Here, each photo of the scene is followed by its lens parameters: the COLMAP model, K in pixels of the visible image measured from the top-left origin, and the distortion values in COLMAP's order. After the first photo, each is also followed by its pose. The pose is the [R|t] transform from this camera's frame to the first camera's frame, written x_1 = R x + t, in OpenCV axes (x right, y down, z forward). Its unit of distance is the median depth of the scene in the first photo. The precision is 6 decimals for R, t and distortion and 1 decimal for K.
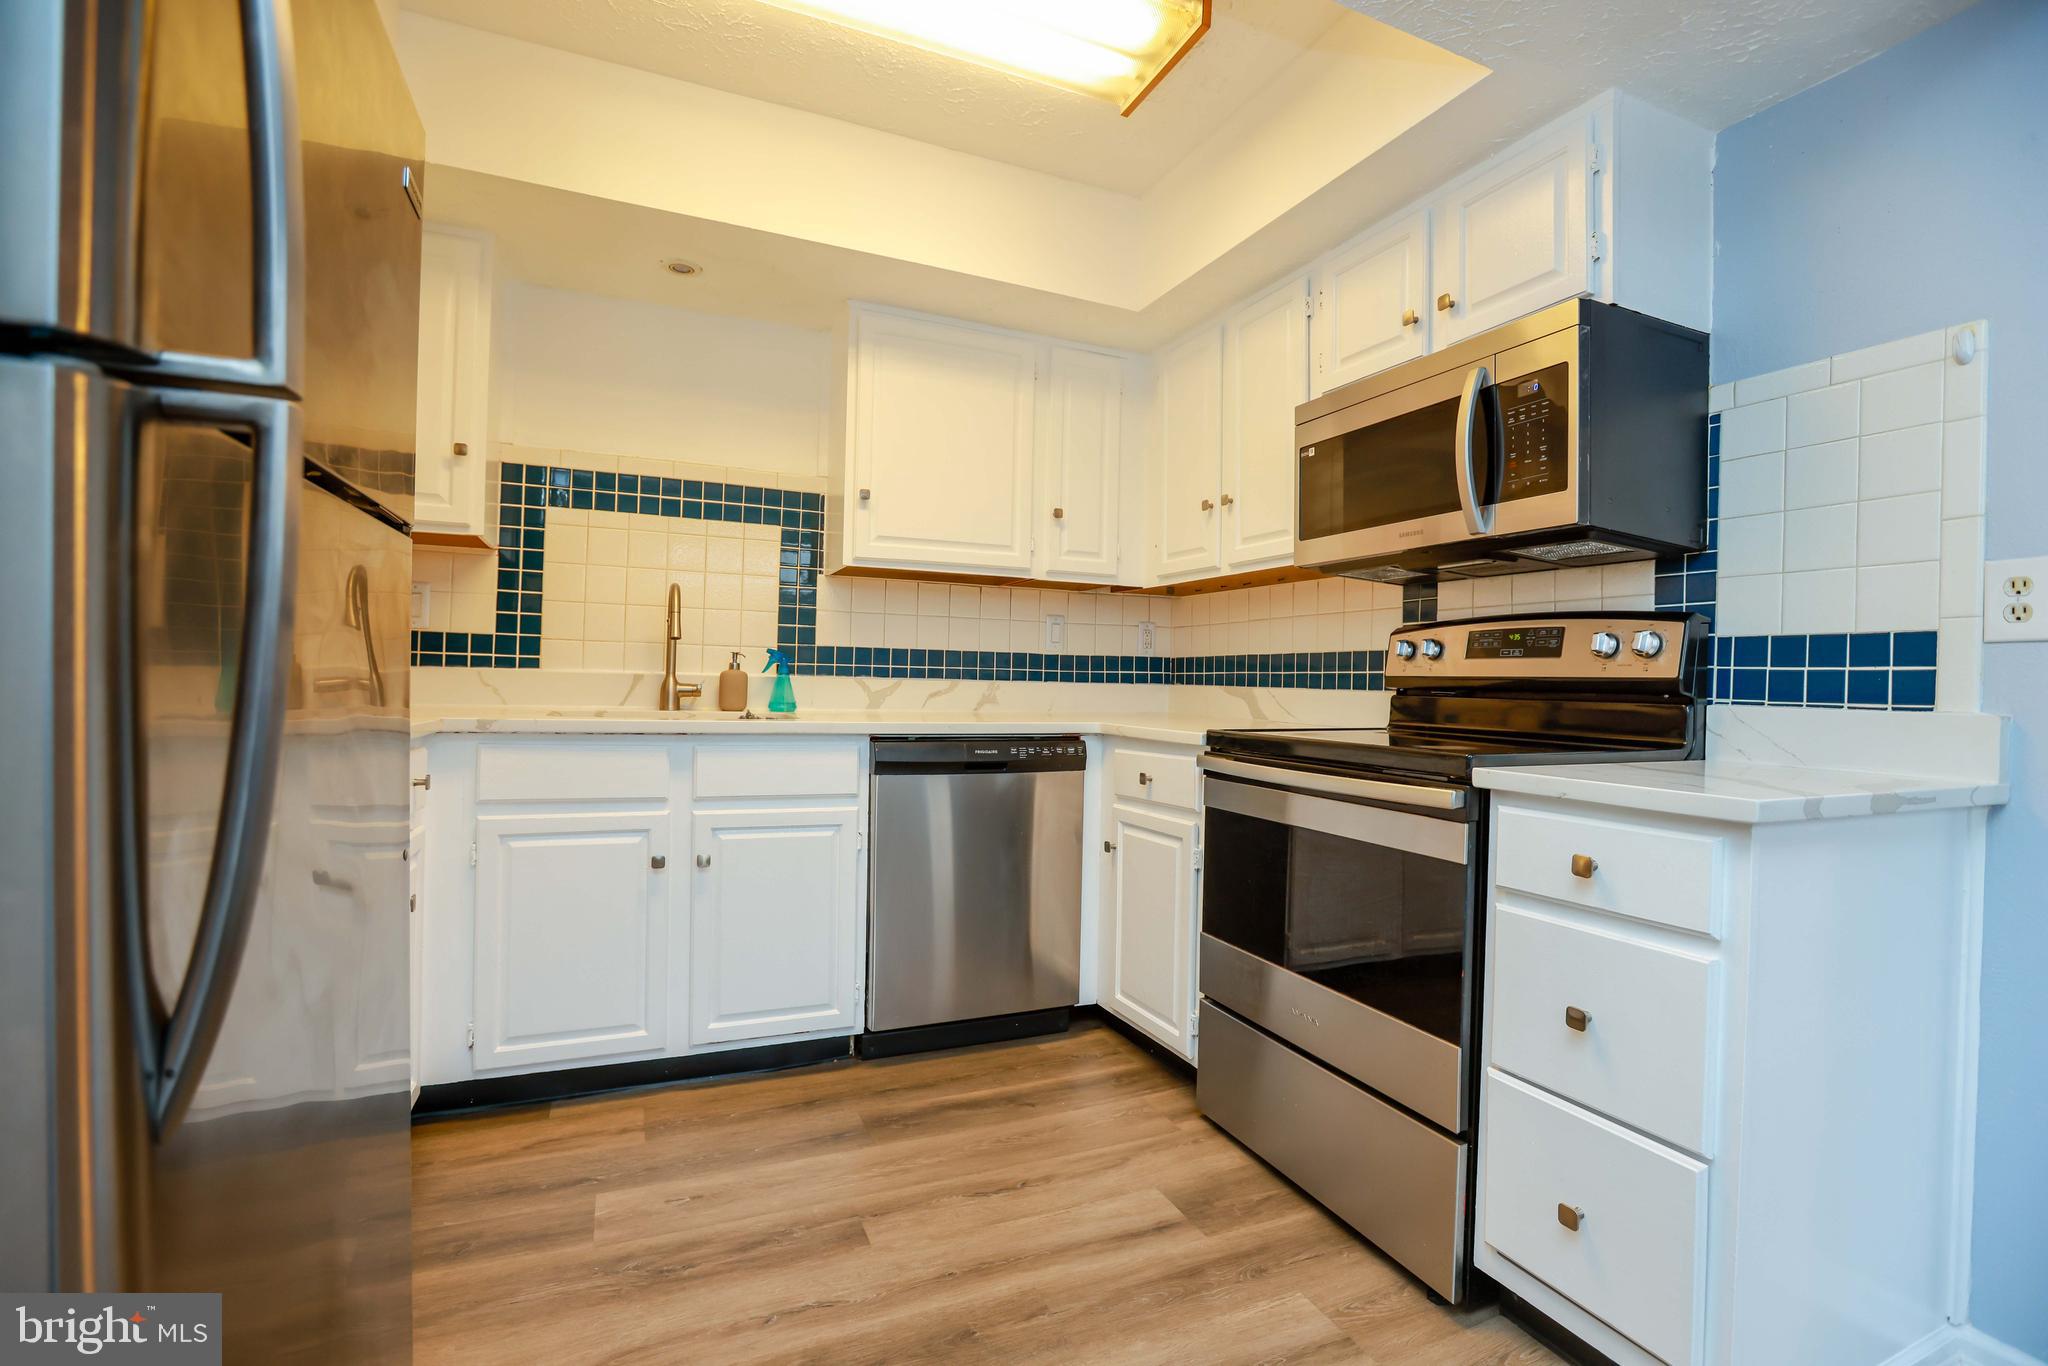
lens RADIAL K [[923.3, 0, 1032.9], [0, 923.3, 684.0], [0, 0, 1]] dist [-0.054193, 0.017991]
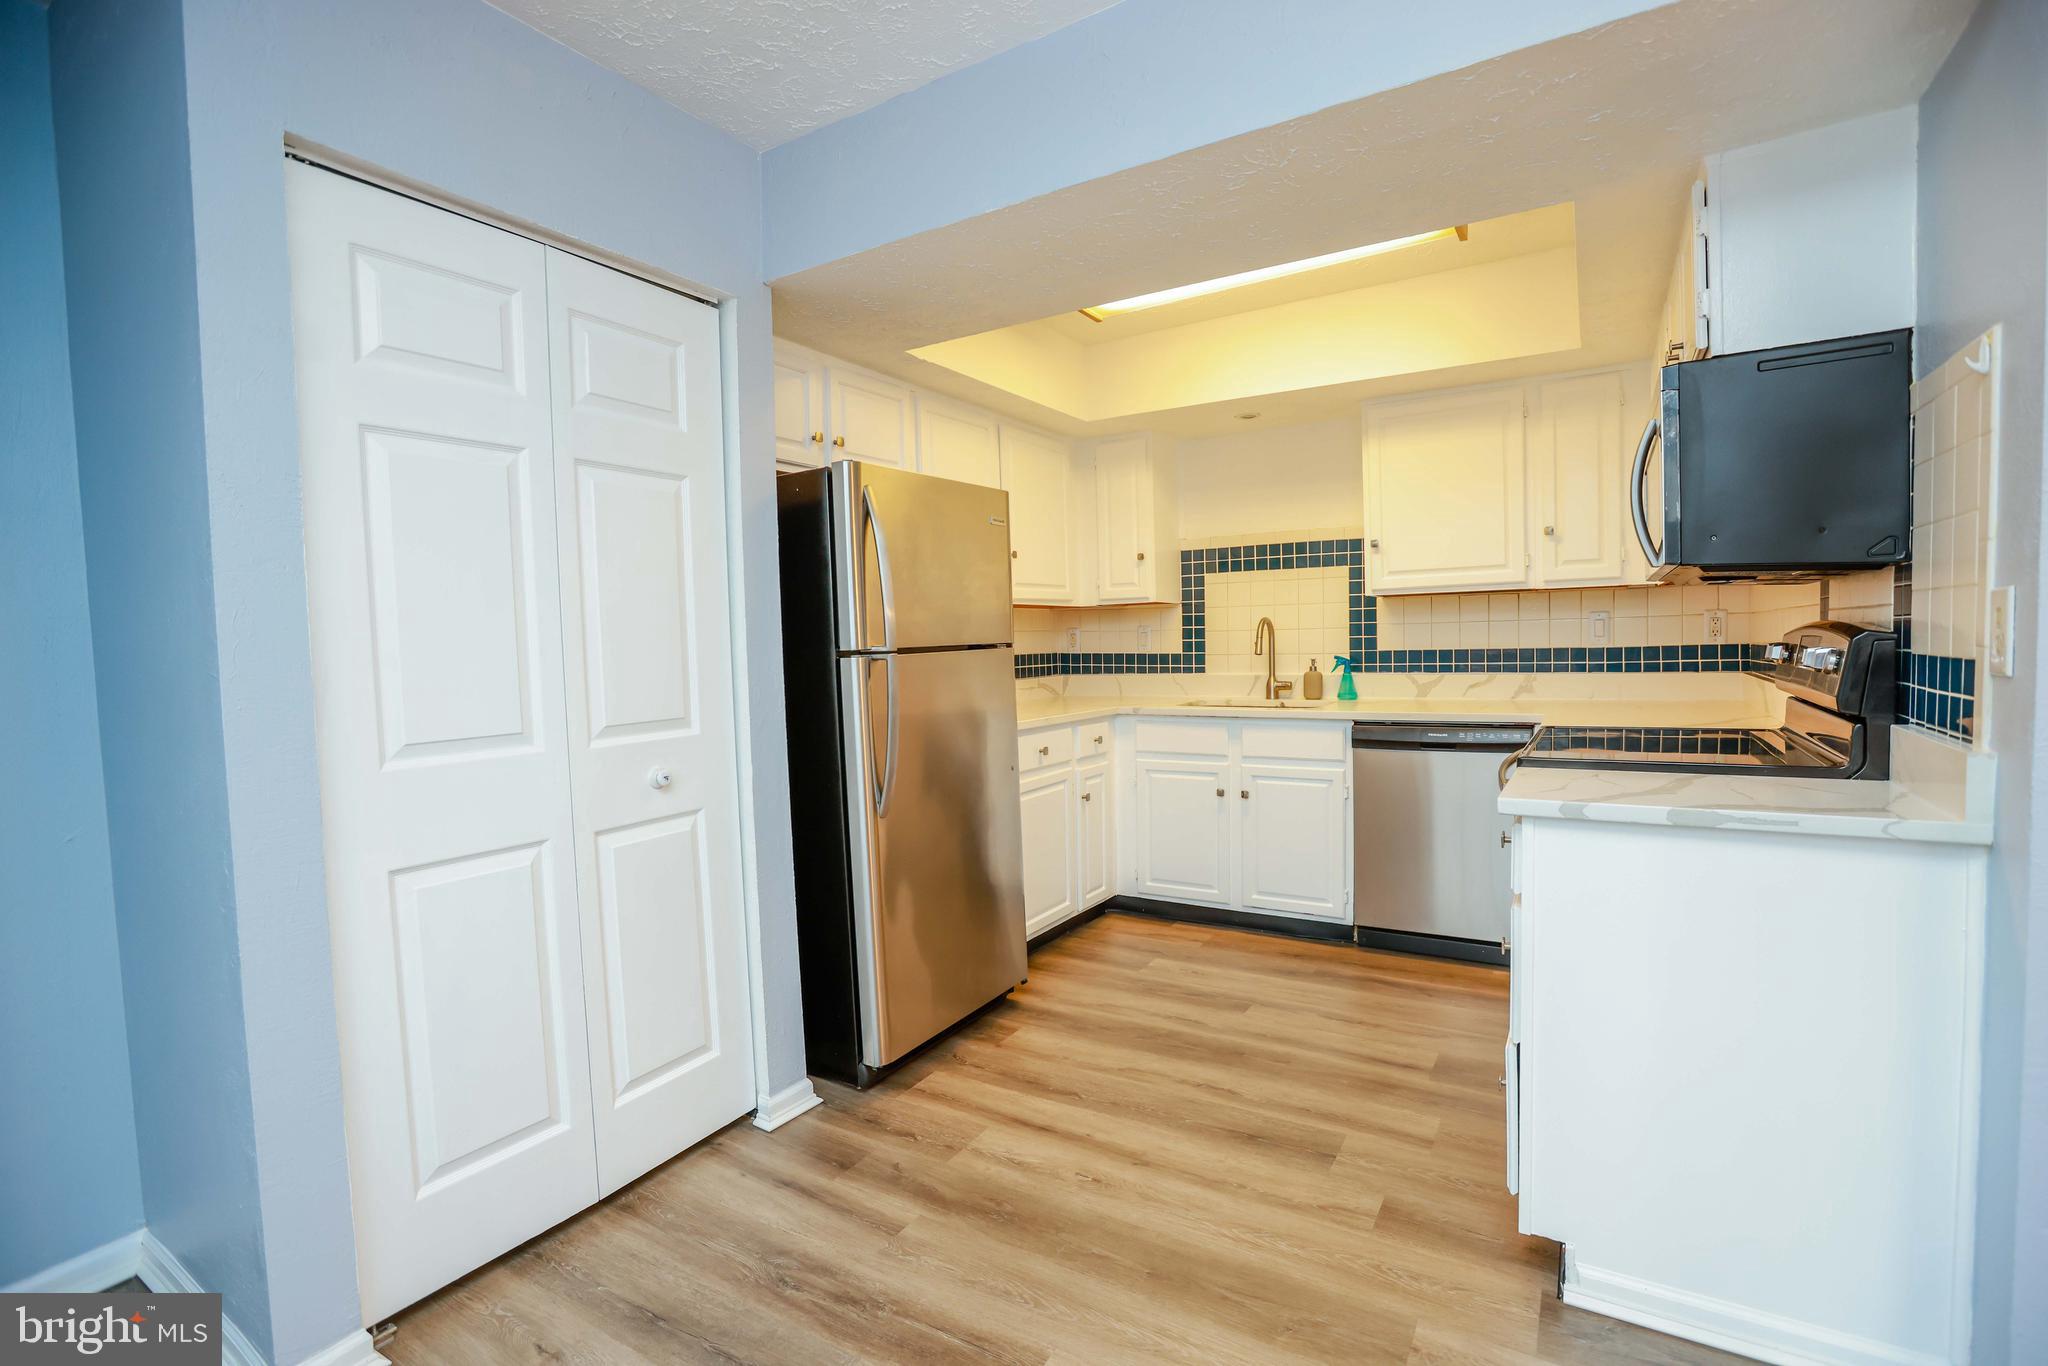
lens RADIAL K [[923.3, 0, 1032.9], [0, 923.3, 684.0], [0, 0, 1]] dist [-0.054193, 0.017991]
pose [[0.561461, -0.000593, -0.827503, 0.671322], [0.037942, 0.998966, 0.025028, -0.051410], [0.826633, -0.045450, 0.560903, -0.196309]]
